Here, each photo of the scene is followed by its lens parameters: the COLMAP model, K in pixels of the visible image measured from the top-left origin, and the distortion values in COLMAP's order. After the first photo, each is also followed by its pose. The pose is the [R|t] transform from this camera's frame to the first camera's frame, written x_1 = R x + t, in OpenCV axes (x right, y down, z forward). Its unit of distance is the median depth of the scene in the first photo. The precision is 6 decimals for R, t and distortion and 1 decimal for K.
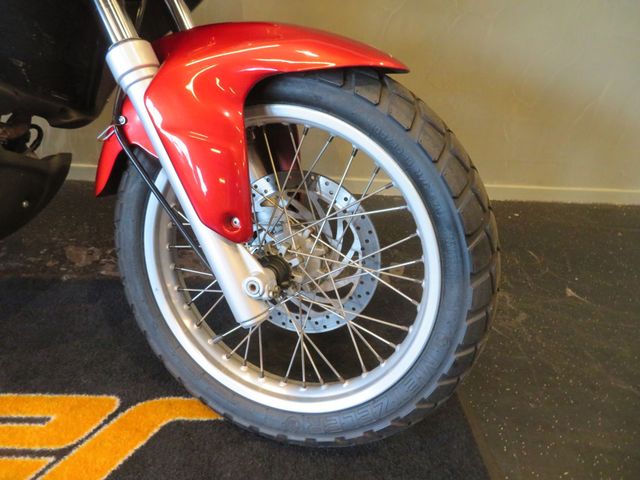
lens RADIAL K [[457.6, 0, 320.0], [0, 457.6, 240.0], [0, 0, 1]] dist [-0.006779, -0.004067]
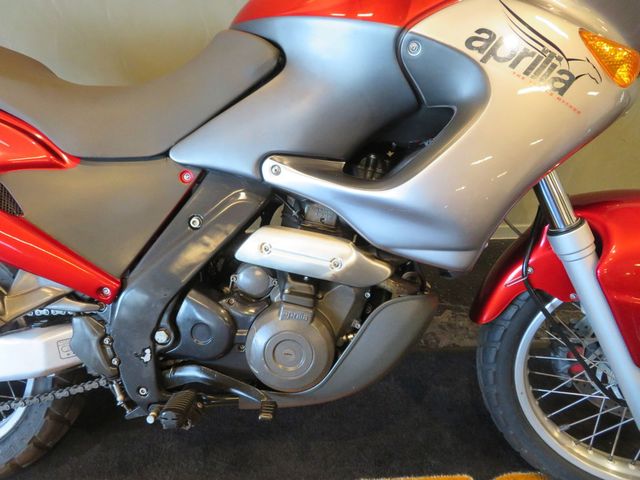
lens RADIAL K [[457.6, 0, 320.0], [0, 457.6, 240.0], [0, 0, 1]] dist [-0.006779, -0.004067]
pose [[0.998092, -0.052776, -0.032058, -0.848977], [0.054460, 0.997046, 0.054155, -0.397042], [0.029105, -0.055798, 0.998018, -0.188275]]
